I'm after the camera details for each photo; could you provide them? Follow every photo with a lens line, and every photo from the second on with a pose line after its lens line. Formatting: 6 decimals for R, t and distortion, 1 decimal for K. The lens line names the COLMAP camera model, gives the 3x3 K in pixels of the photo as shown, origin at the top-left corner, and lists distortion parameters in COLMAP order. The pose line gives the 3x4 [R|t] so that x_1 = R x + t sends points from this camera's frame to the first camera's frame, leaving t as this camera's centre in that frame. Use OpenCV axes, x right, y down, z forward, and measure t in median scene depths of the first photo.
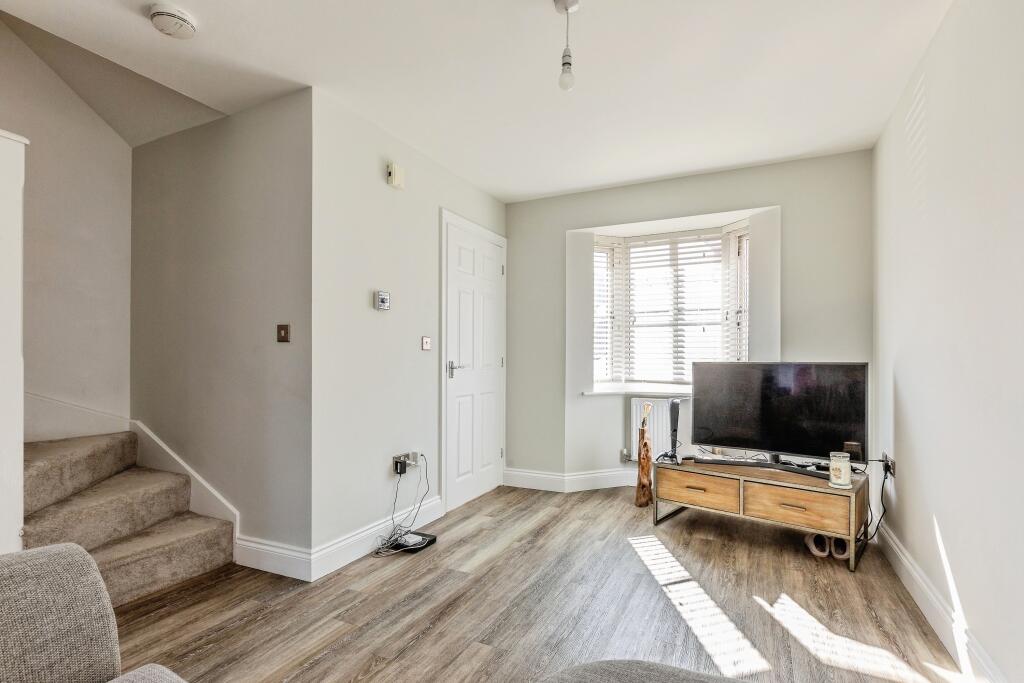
lens RADIAL K [[504.8, 0, 509.2], [0, 504.8, 349.9], [0, 0, 1]] dist [-0.000820, 0.000332]
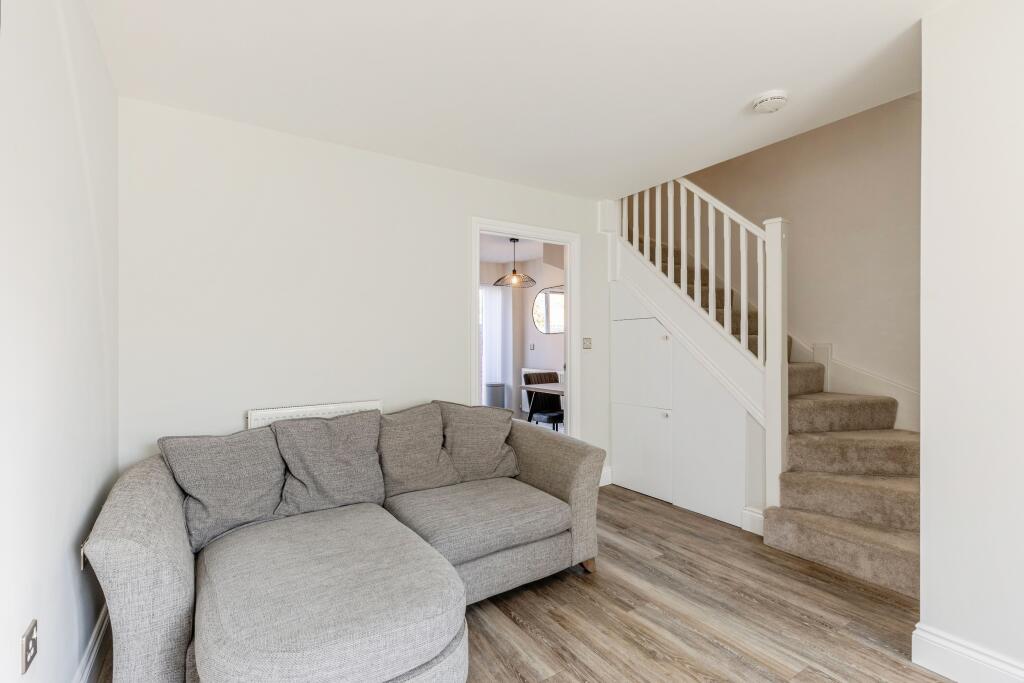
lens RADIAL K [[459.9, 0, 512.0], [0, 459.9, 341.5], [0, 0, 1]] dist [0.000738, 0.000081]
pose [[-0.507225, -0.024324, -0.861470, 0.788027], [-0.002607, 0.999640, -0.026690, 0.001079], [0.861810, -0.011292, -0.507106, 1.276554]]
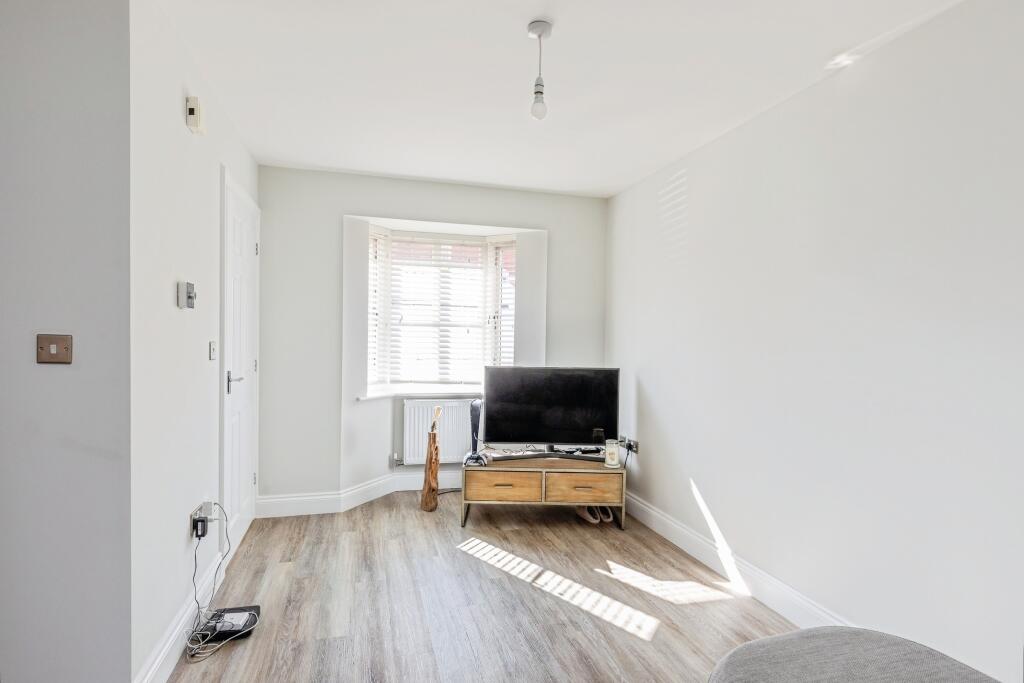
lens RADIAL K [[534.6, 0, 512.0], [0, 534.6, 341.5], [0, 0, 1]] dist [0.001491, -0.000274]
pose [[0.744386, 0.008239, 0.667699, -0.391929], [-0.028676, 0.999396, 0.019637, -0.058733], [-0.667134, -0.033764, 0.744173, 0.144231]]
